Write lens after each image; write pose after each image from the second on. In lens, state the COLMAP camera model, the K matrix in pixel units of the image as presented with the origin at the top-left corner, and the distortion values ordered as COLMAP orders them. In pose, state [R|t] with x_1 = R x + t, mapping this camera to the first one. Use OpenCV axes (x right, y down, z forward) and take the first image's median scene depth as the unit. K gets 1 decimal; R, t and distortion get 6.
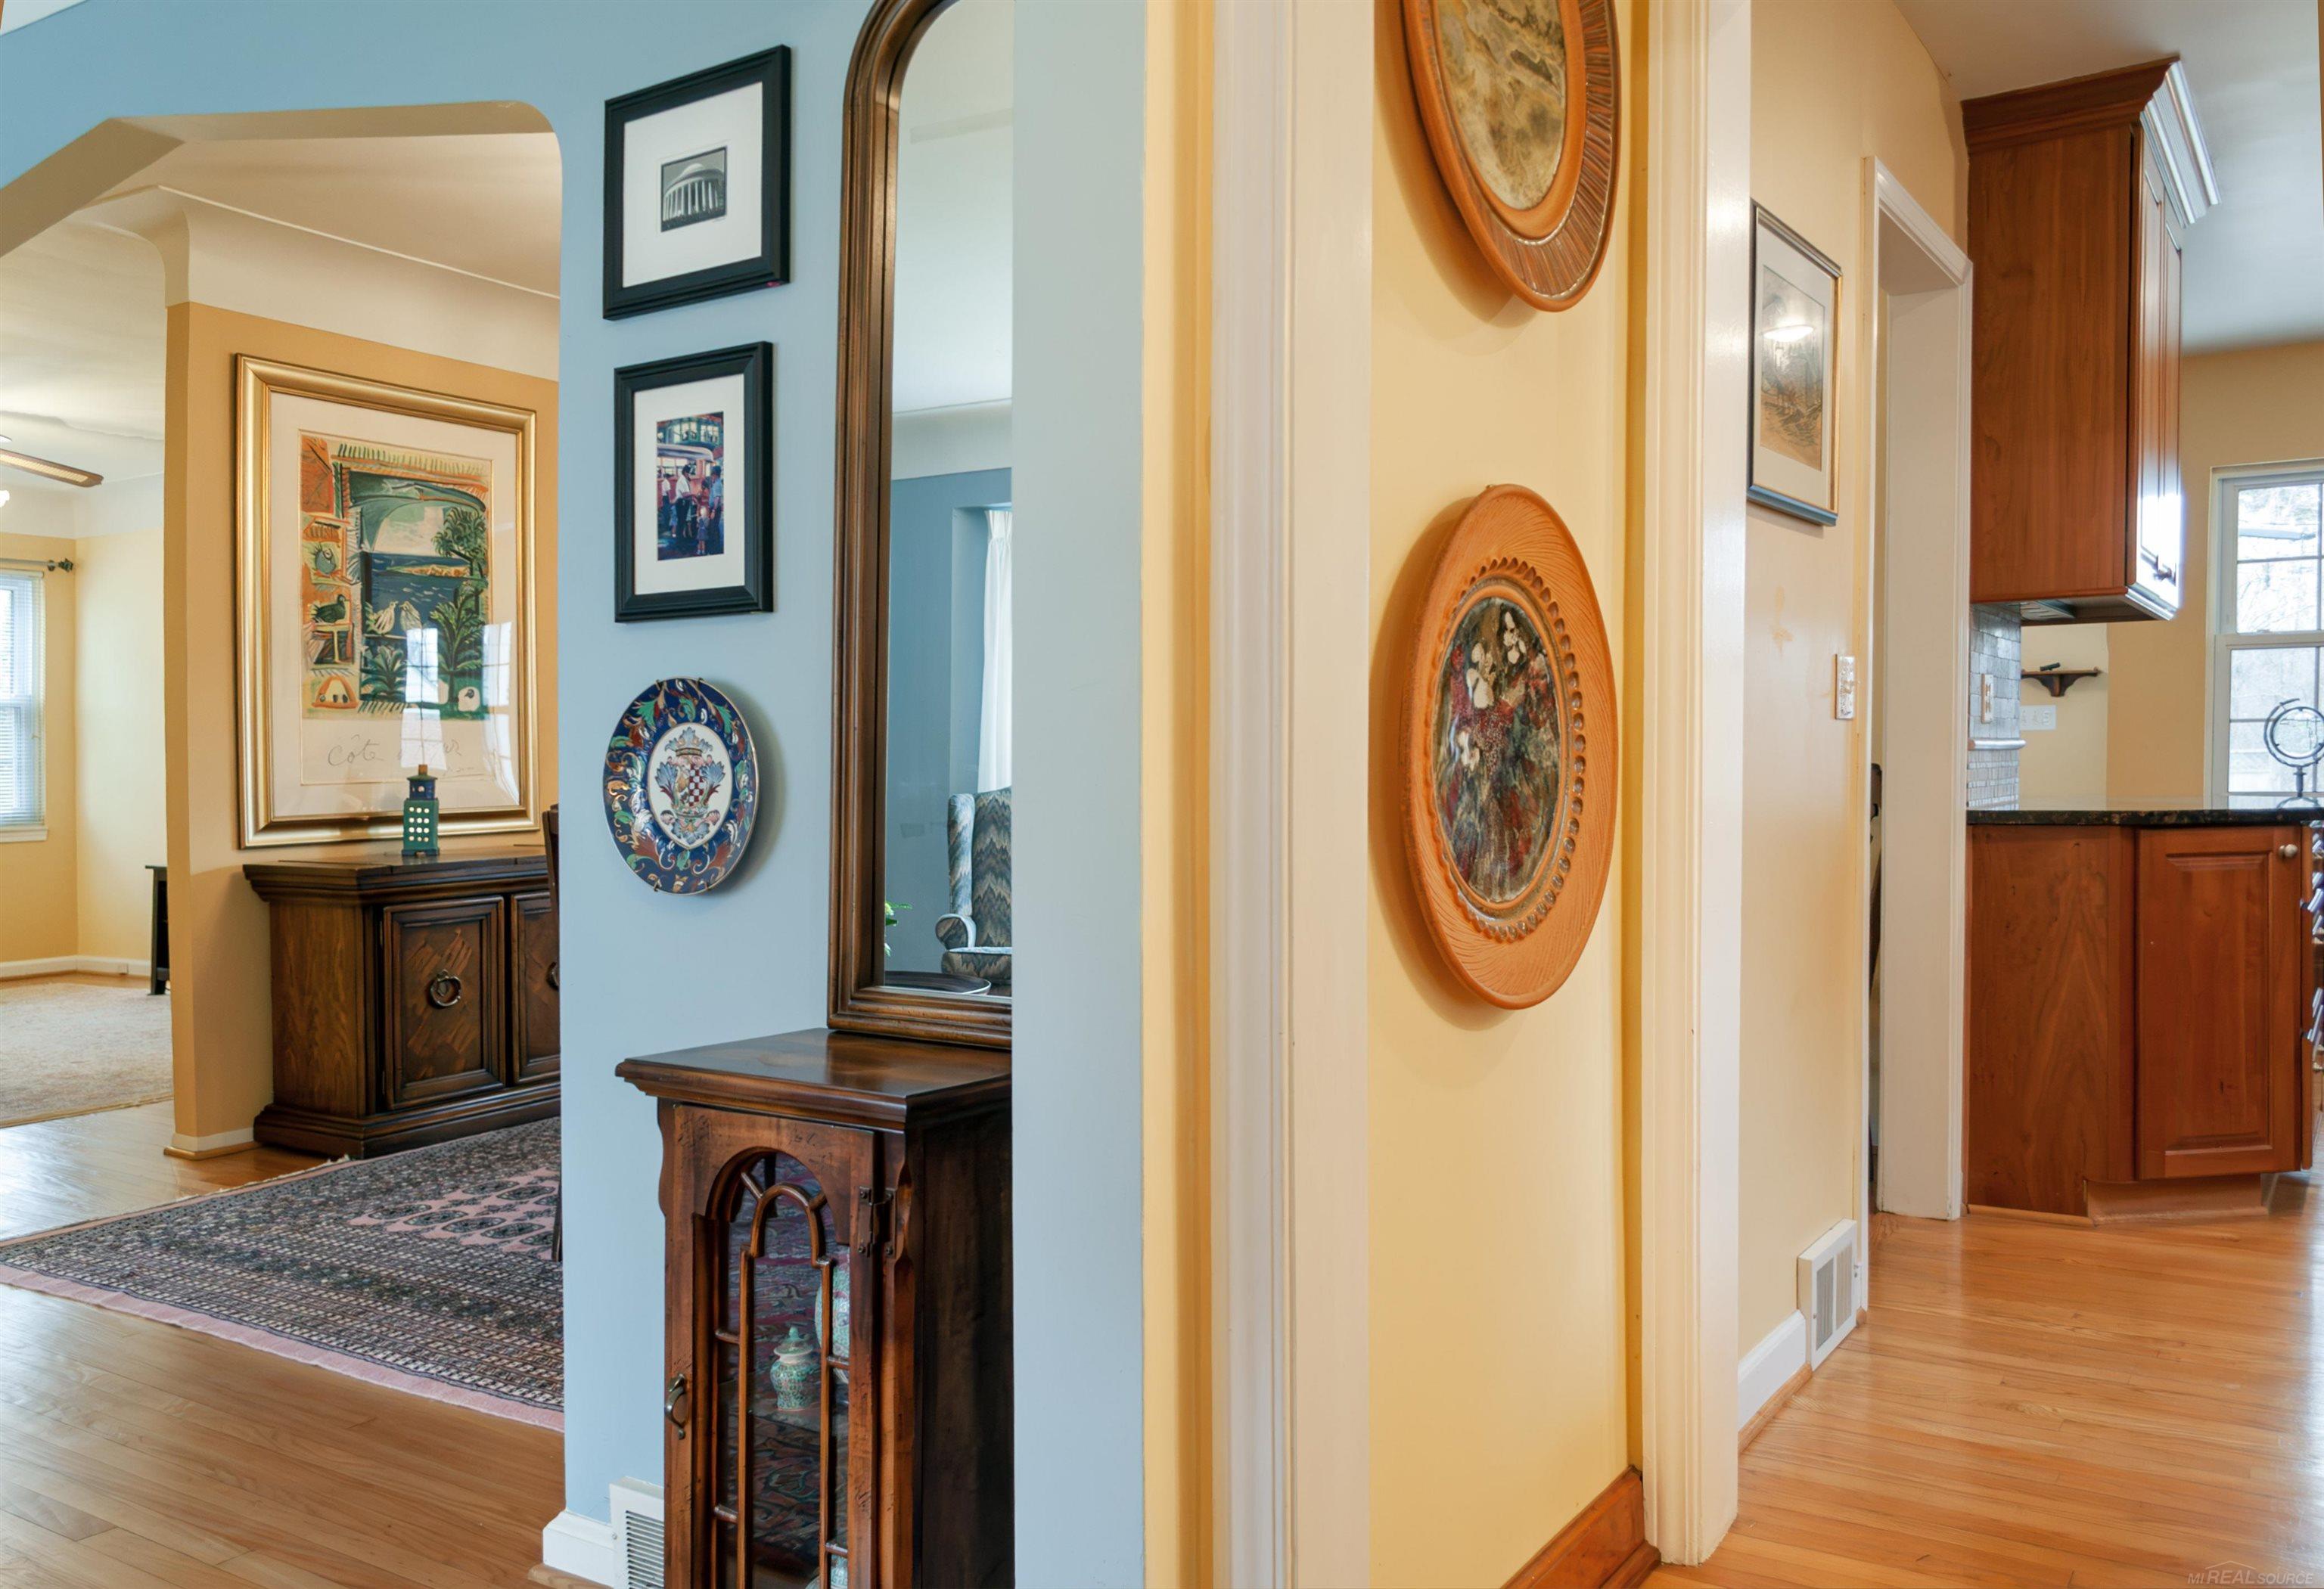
lens RADIAL K [[1870.2, 0, 1169.4], [0, 1870.2, 812.2], [0, 0, 1]] dist [0.089991, 0.004110]
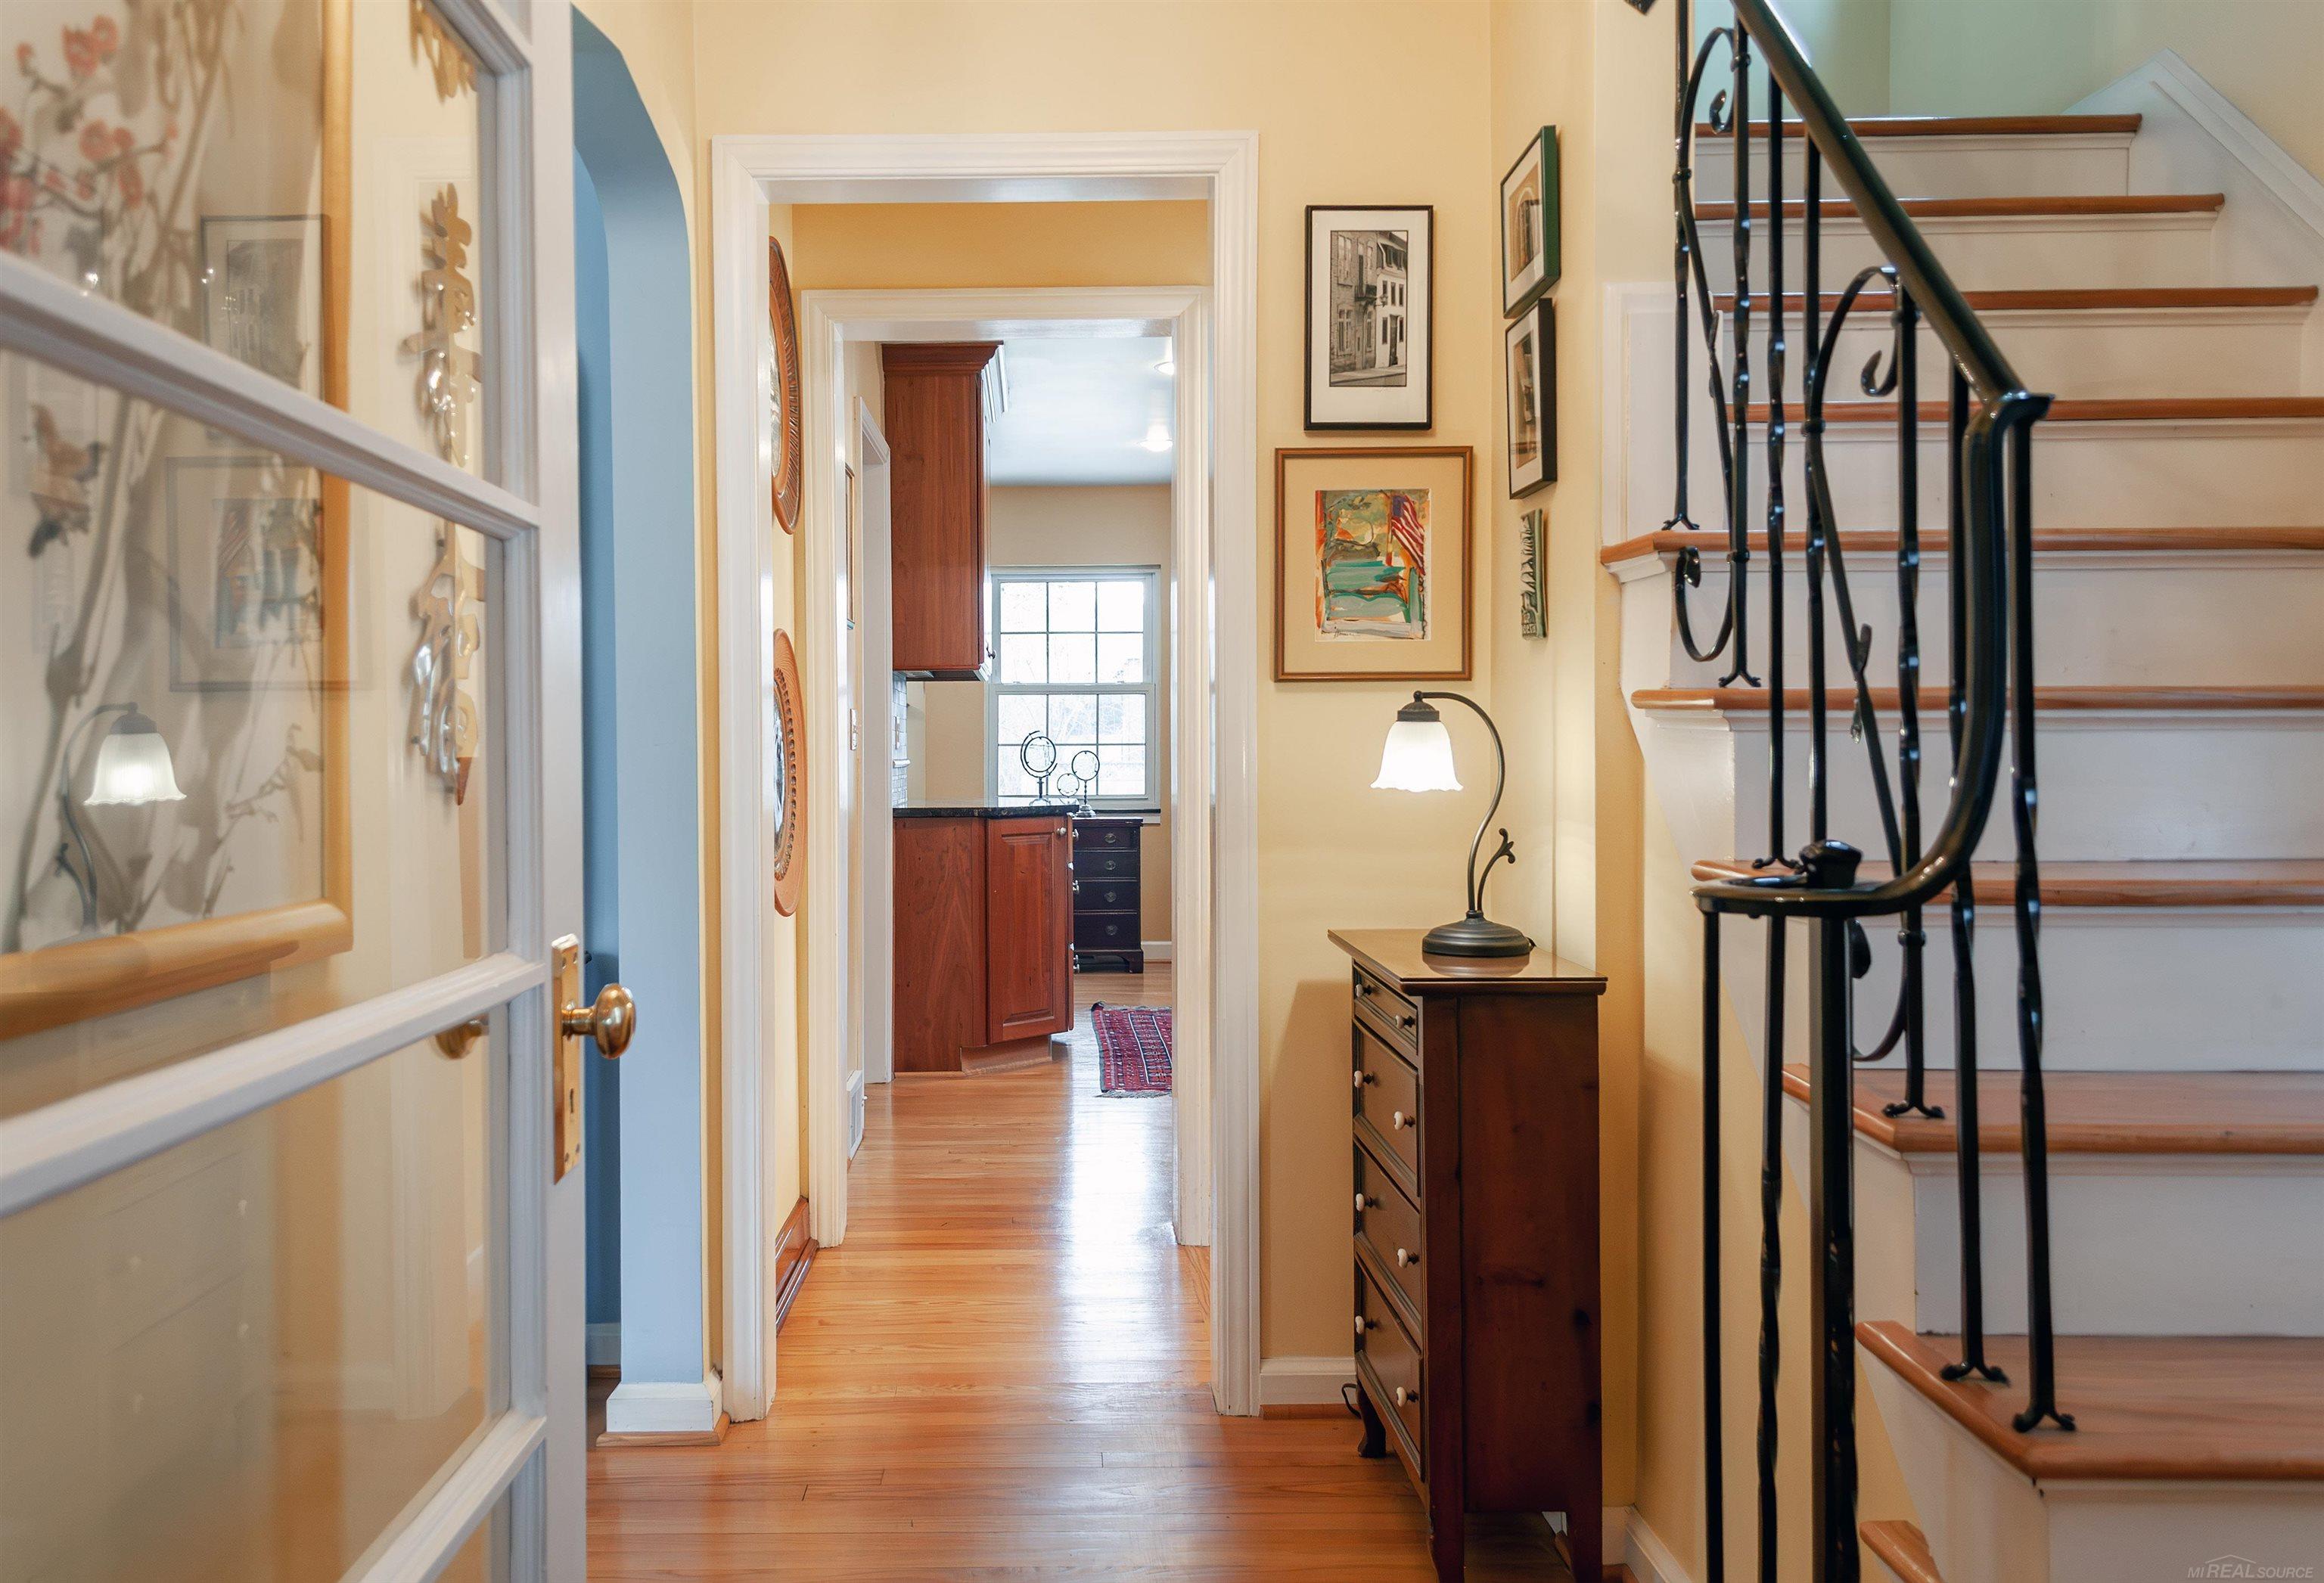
lens RADIAL K [[1870.3, 0, 1160.1], [0, 1870.3, 777.2], [0, 0, 1]] dist [0.089991, 0.004110]
pose [[0.807117, -0.002484, 0.590387, -0.428569], [0.015905, 0.999720, -0.017537, 0.006142], [-0.590178, 0.023545, 0.806930, -0.479600]]
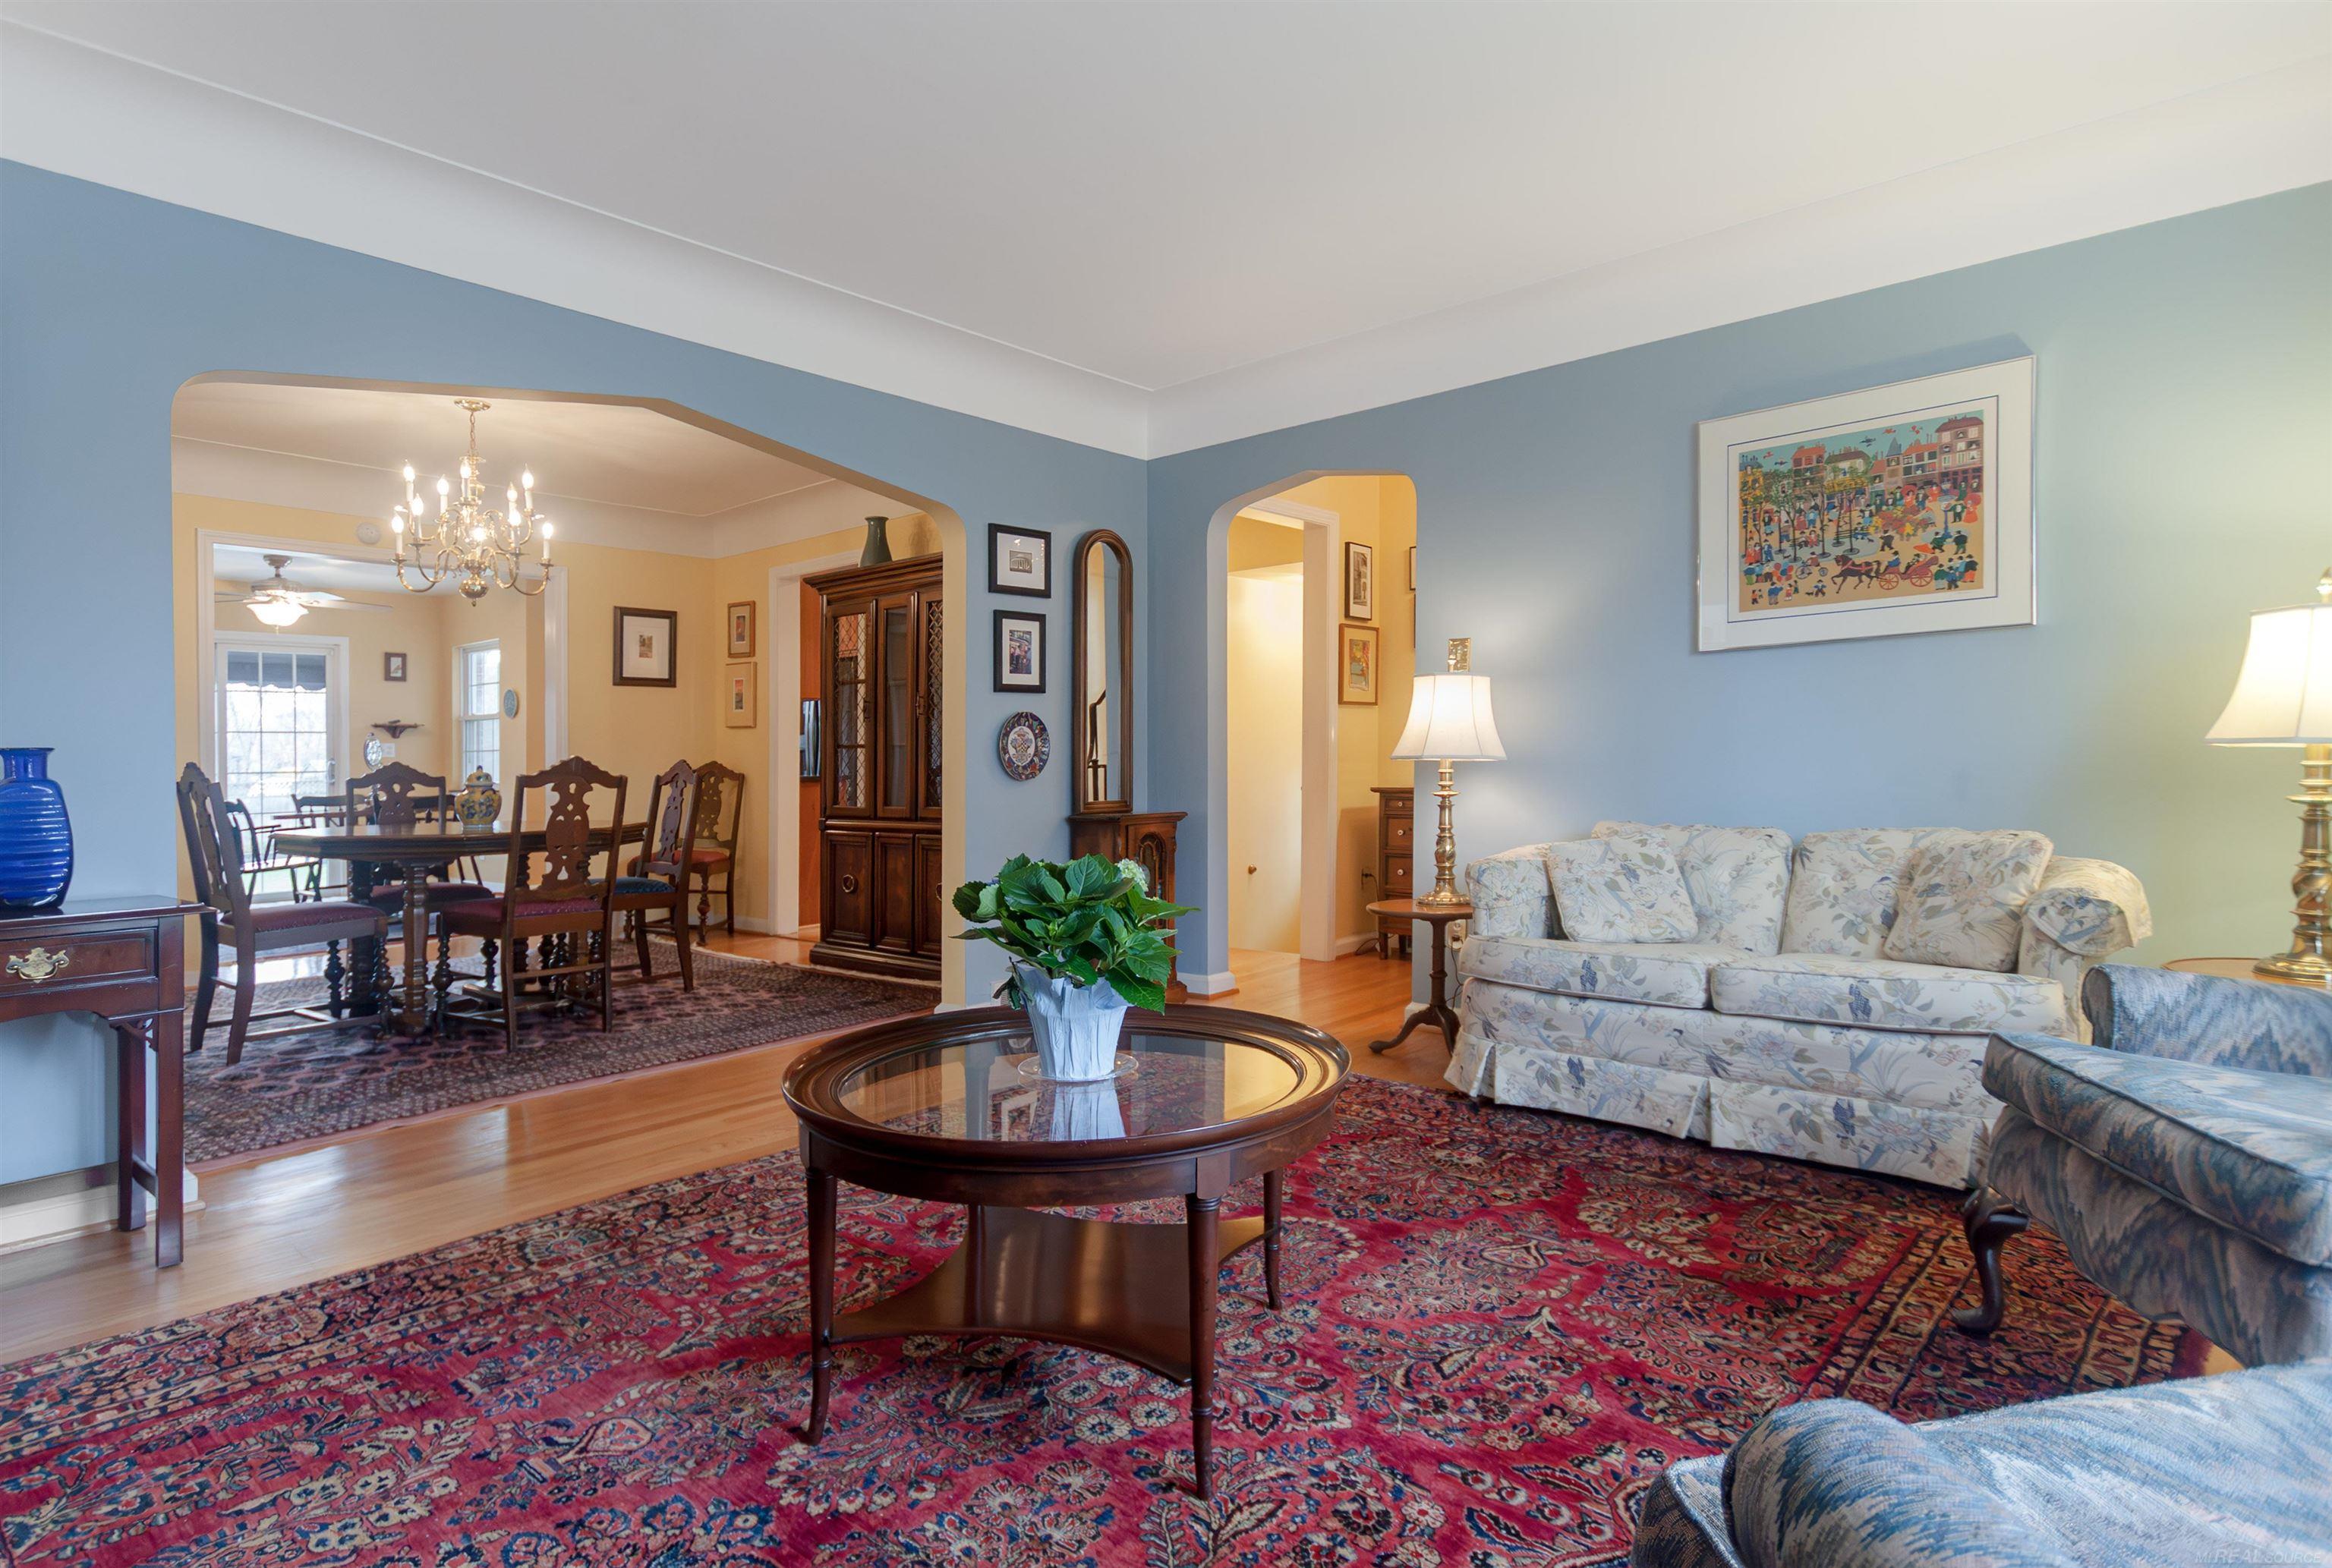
lens RADIAL K [[1204.7, 0, 1169.6], [0, 1204.7, 786.6], [0, 0, 1]] dist [0.000145, 0.000015]
pose [[0.149920, -0.015022, 0.988584, -1.809941], [0.050056, 0.998718, 0.007584, 0.041784], [-0.987430, 0.048347, 0.150479, 0.368914]]
